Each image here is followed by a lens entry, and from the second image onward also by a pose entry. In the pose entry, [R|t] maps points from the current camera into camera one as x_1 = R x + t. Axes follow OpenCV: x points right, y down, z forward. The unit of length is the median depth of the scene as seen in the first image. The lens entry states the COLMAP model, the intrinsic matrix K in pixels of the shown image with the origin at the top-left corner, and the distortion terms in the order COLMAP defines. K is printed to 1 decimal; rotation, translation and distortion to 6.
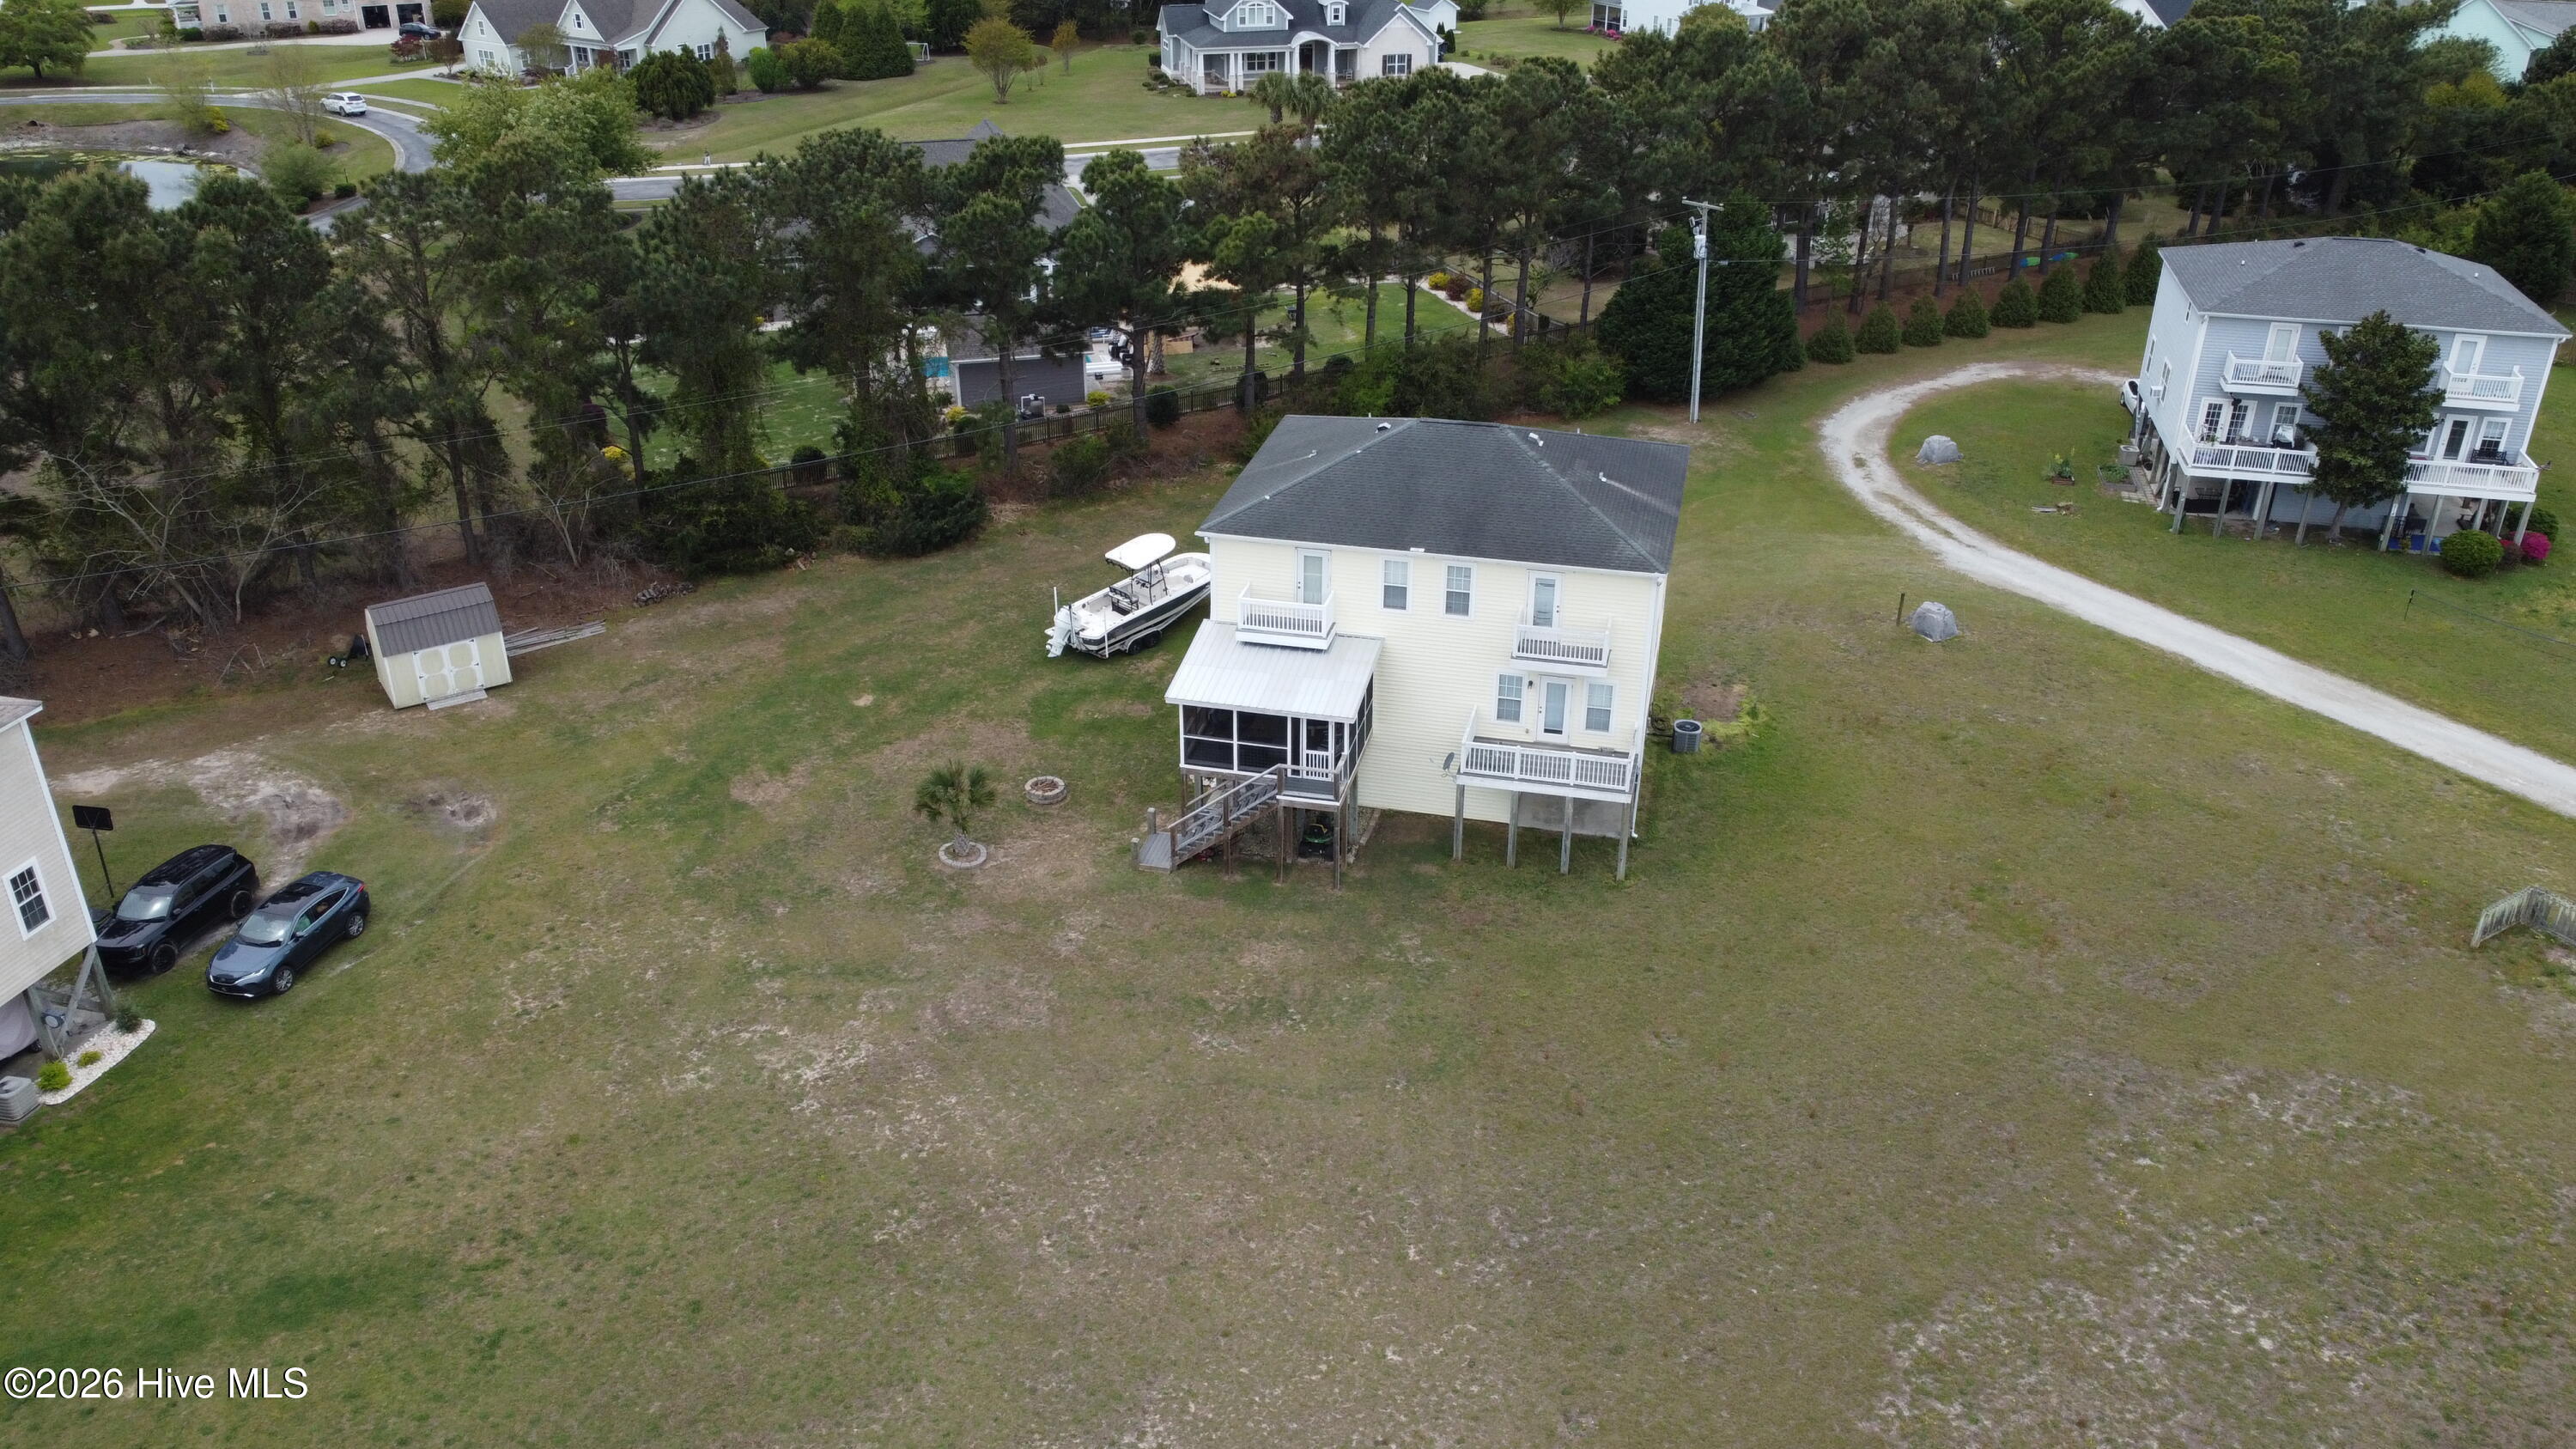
lens RADIAL K [[1944.9, 0, 1278.9], [0, 1944.9, 727.7], [0, 0, 1]] dist [0.006730, -0.014429]
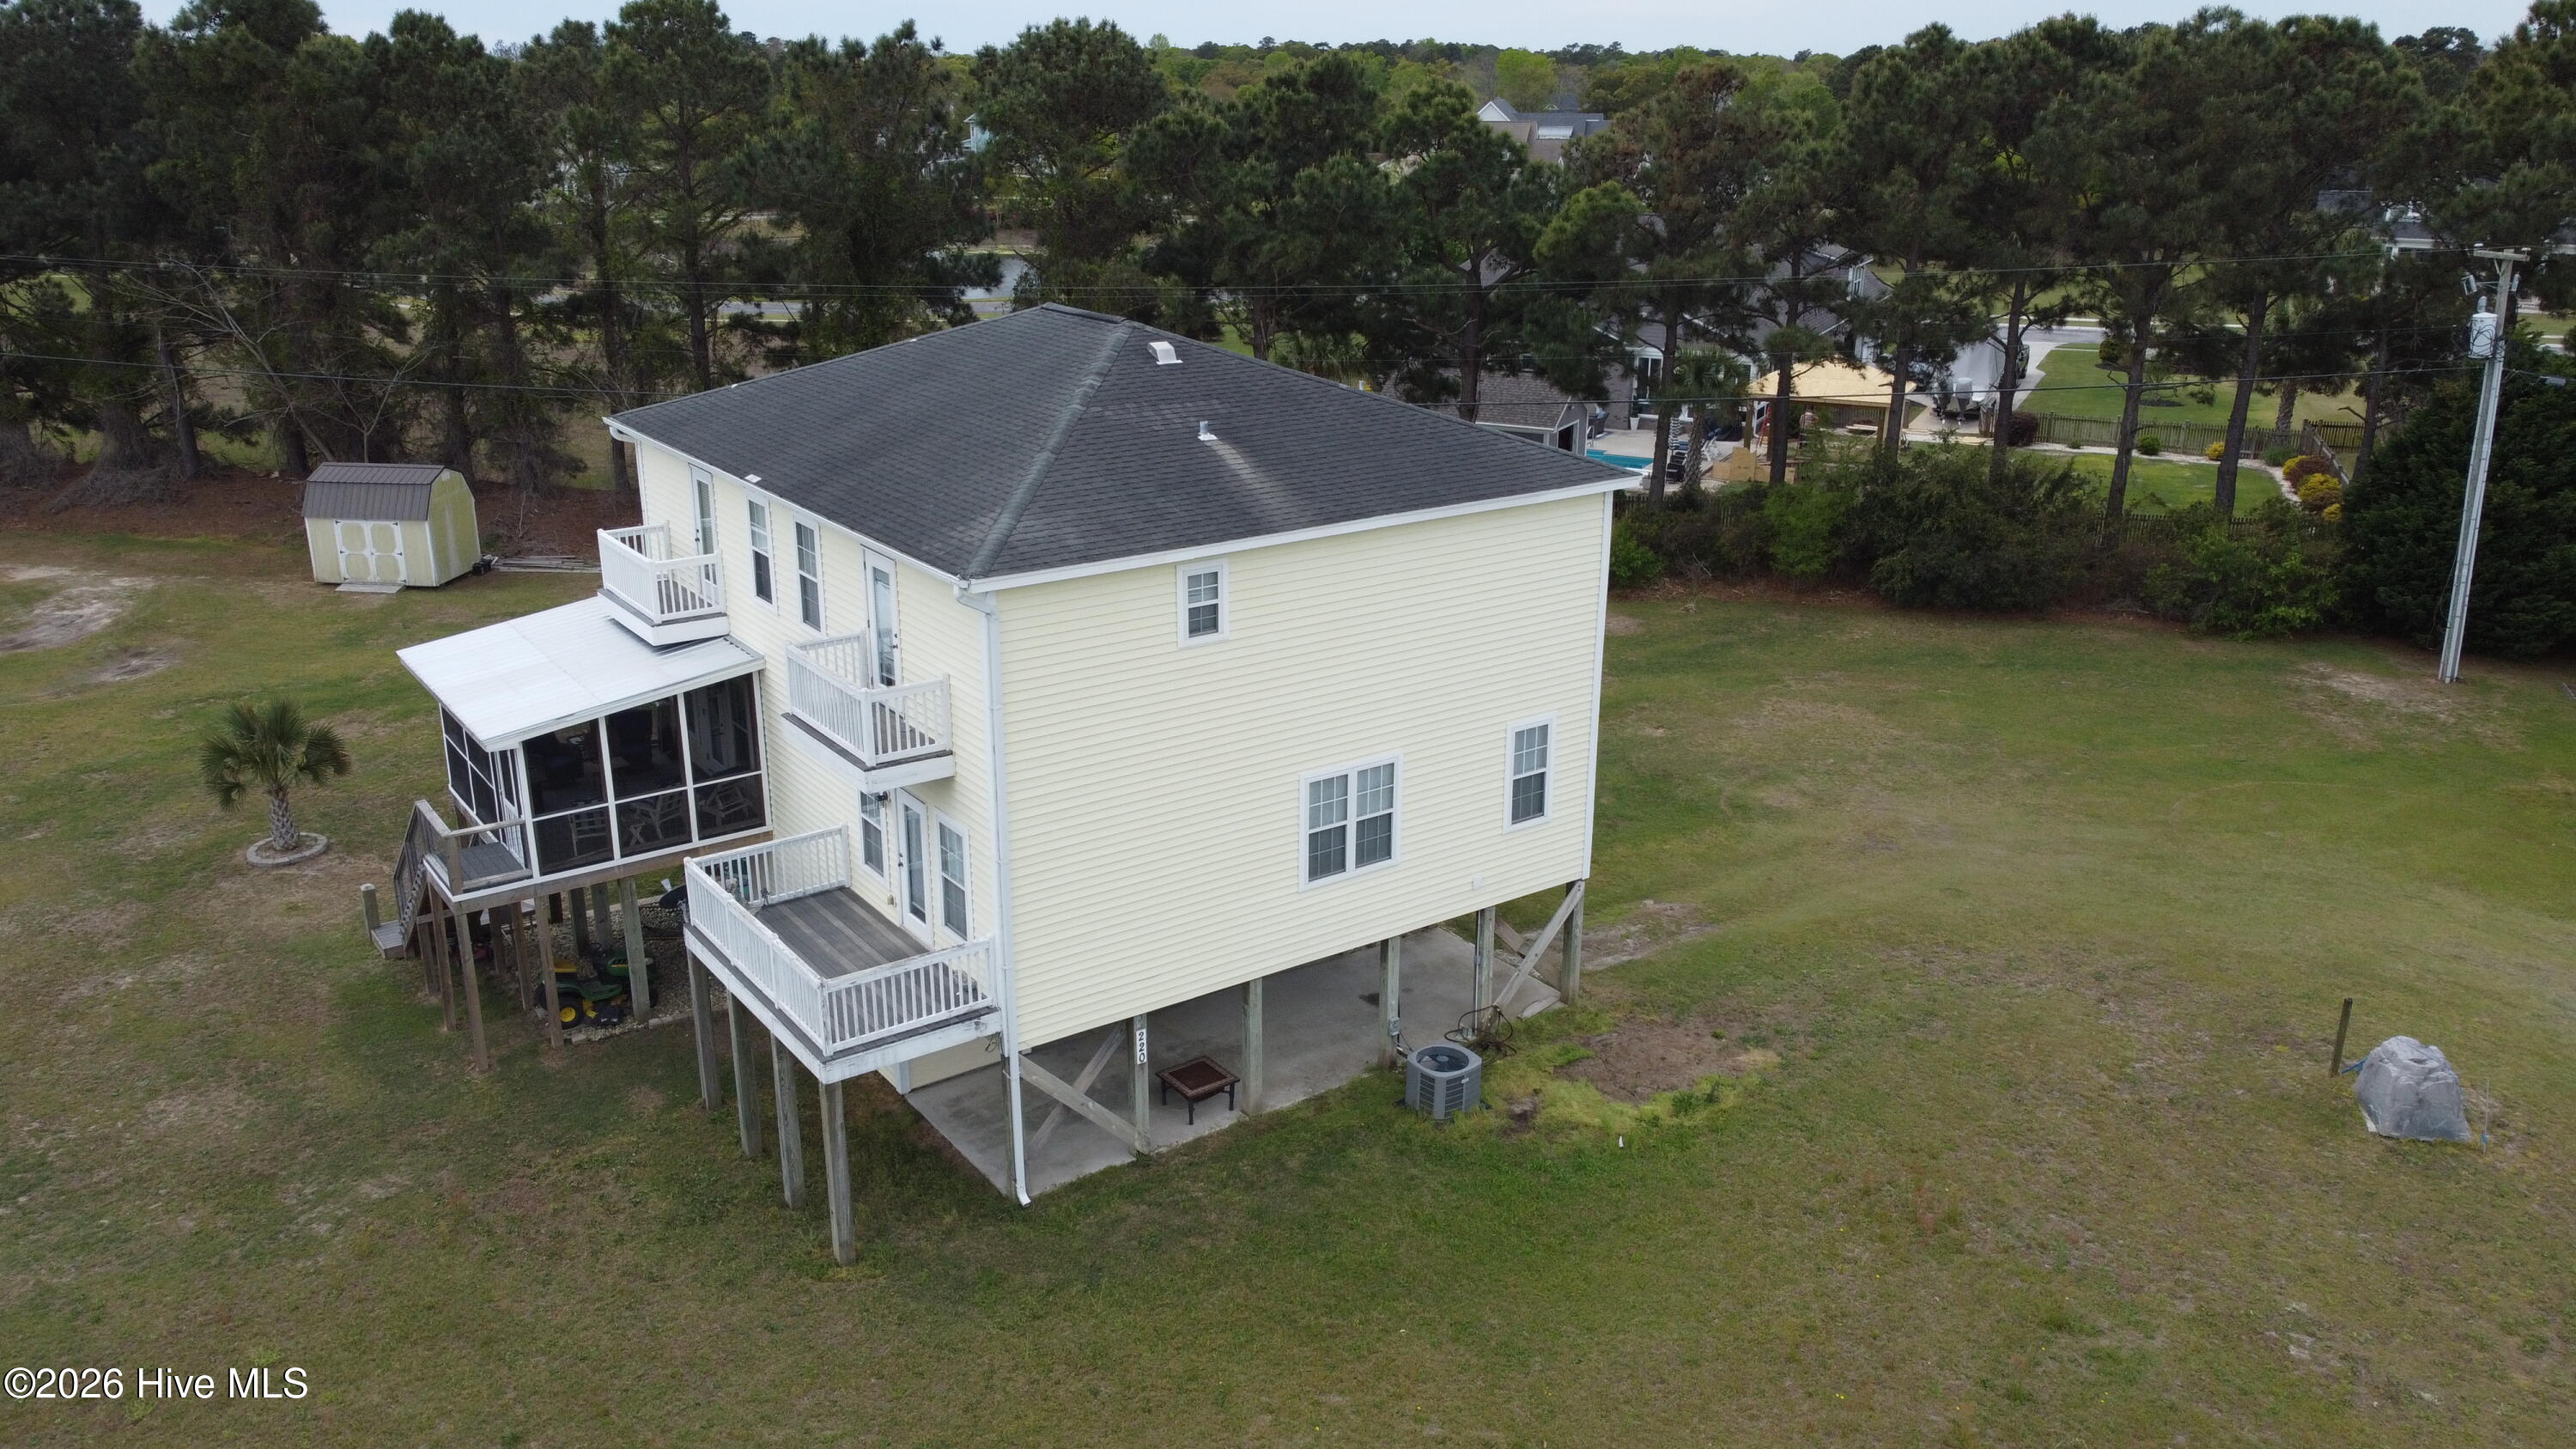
lens RADIAL K [[1944.9, 0, 1279.0], [0, 1944.9, 727.5], [0, 0, 1]] dist [0.006730, -0.014429]
pose [[0.754478, 0.212663, -0.620916, 0.463726], [-0.301850, 0.952493, -0.040552, -0.045990], [0.582794, 0.218019, 0.782827, 0.634243]]
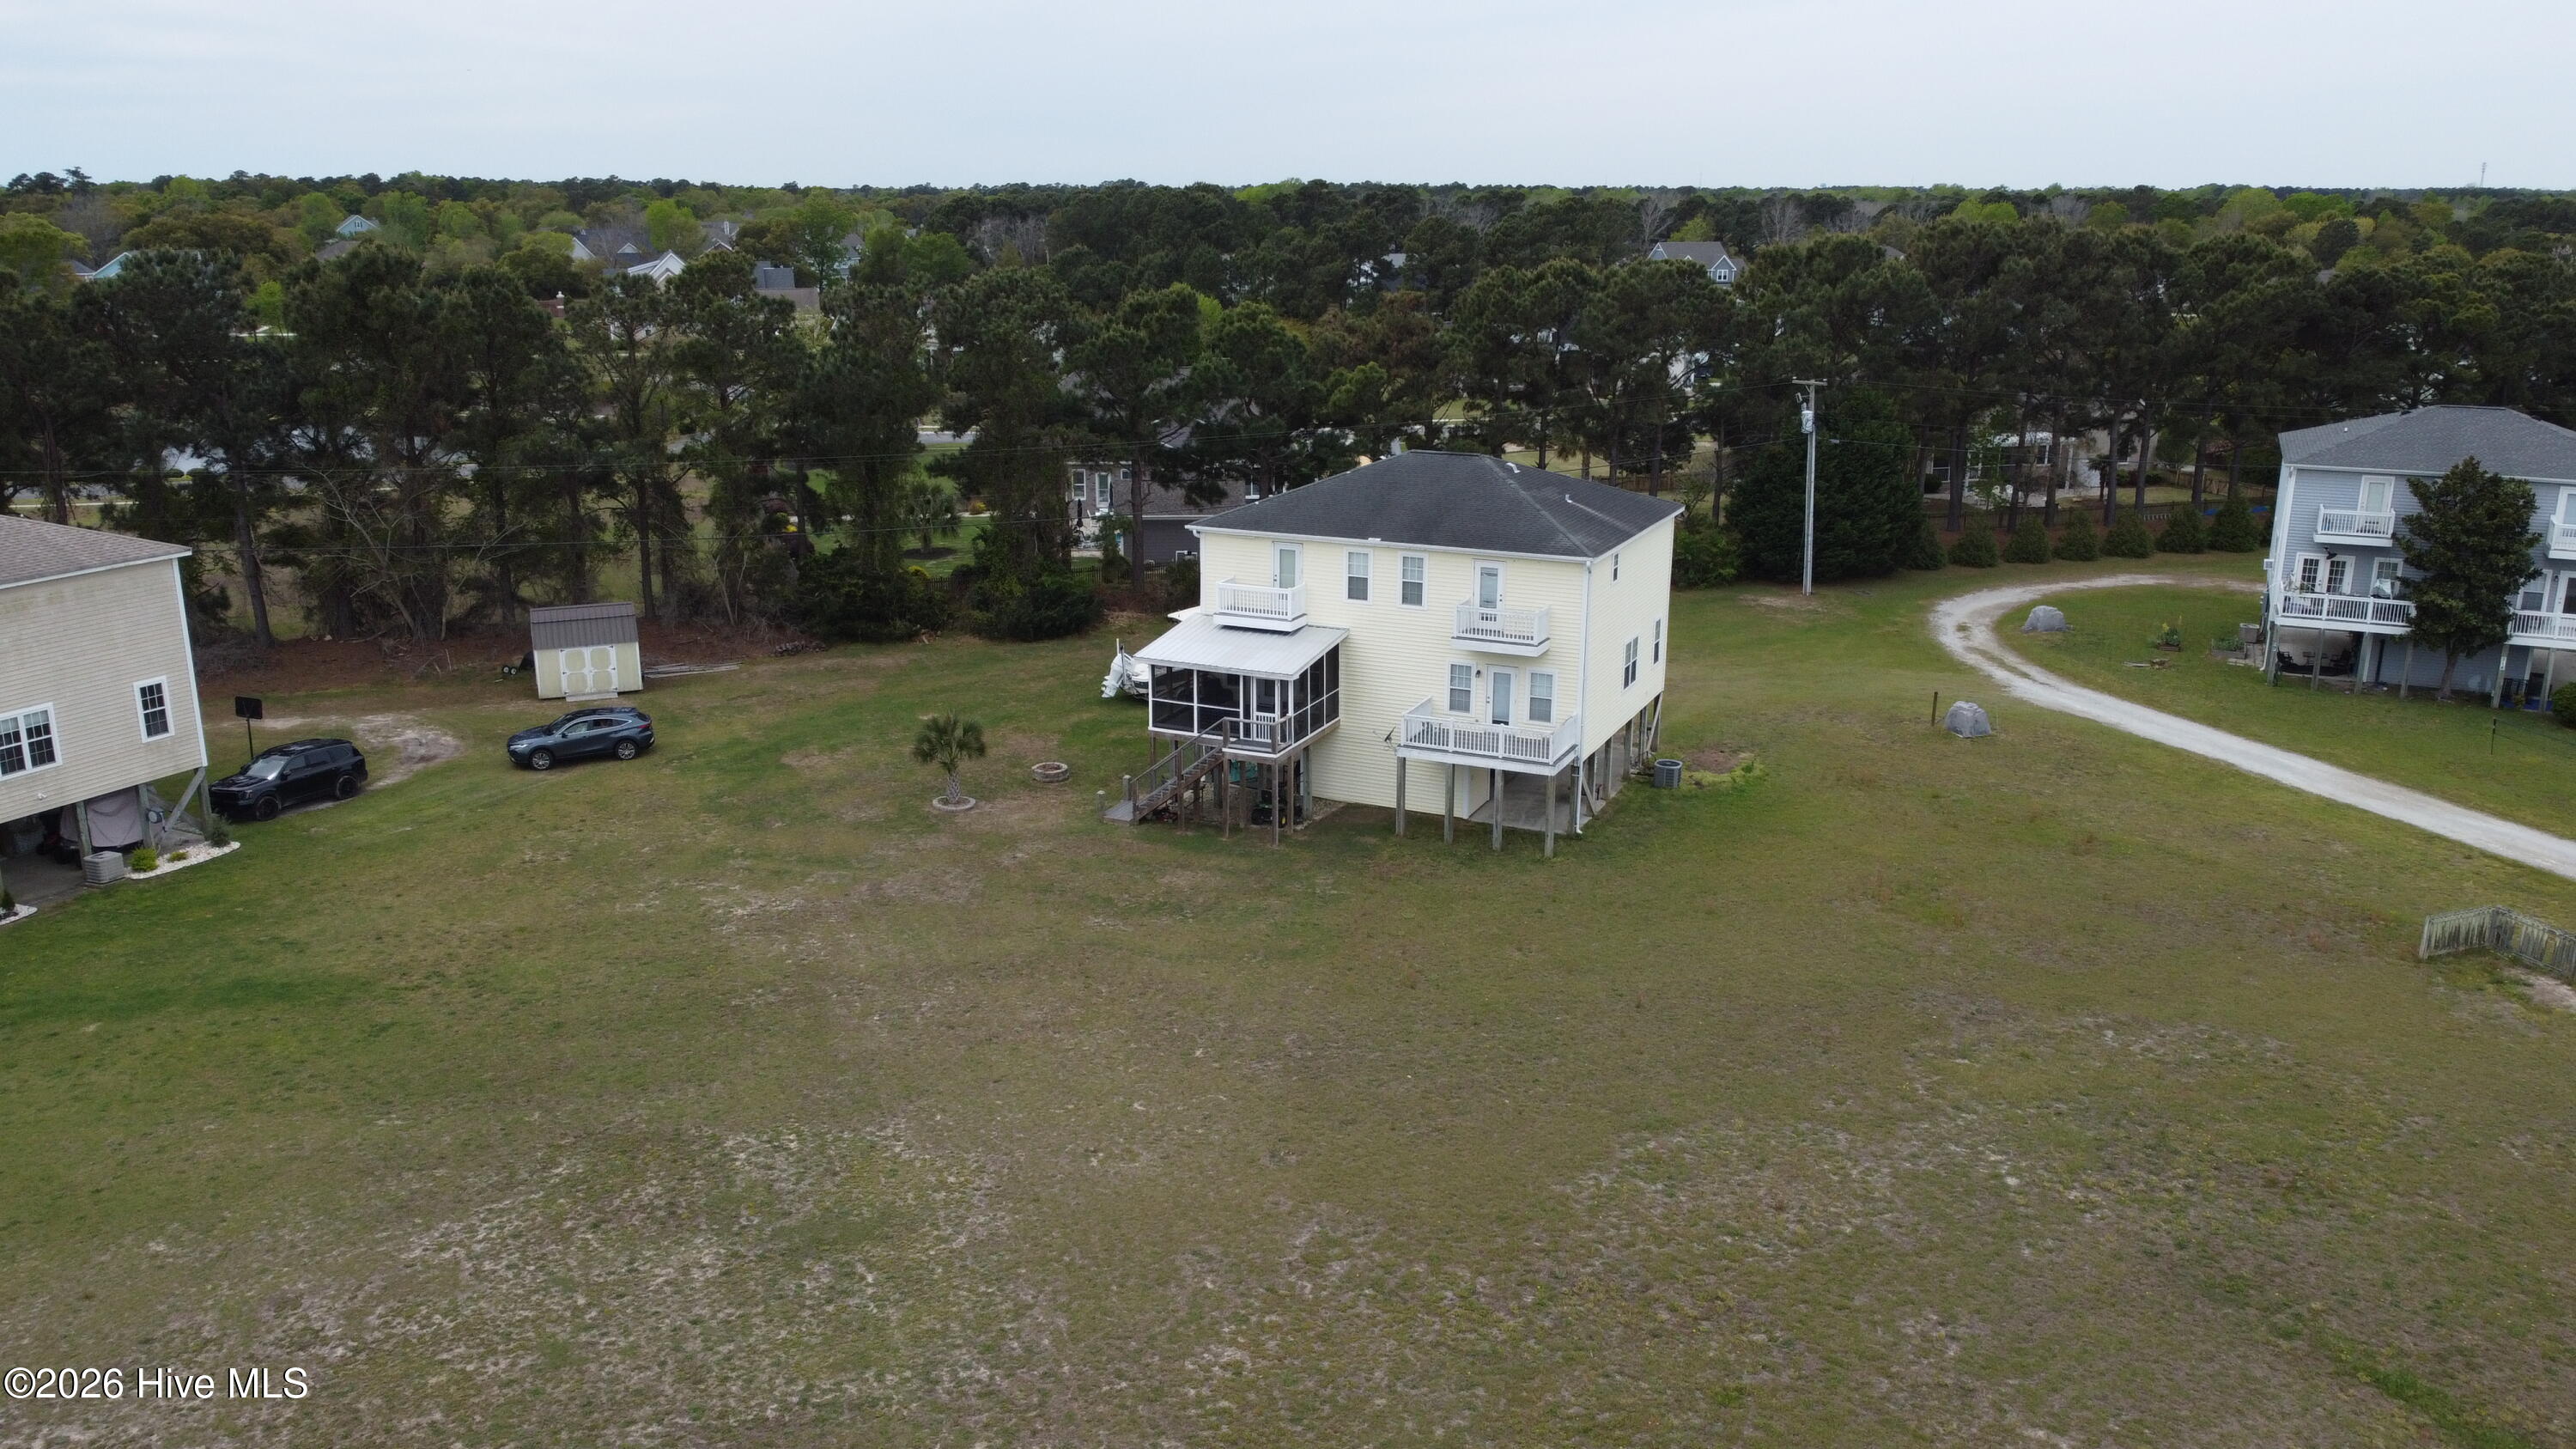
lens RADIAL K [[1944.9, 0, 1278.2], [0, 1944.9, 730.9], [0, 0, 1]] dist [0.006730, -0.014429]
pose [[0.980695, 0.053900, -0.187967, 0.208908], [-0.090722, 0.976959, -0.193185, 0.208531], [0.173224, 0.206509, 0.962989, -0.031772]]
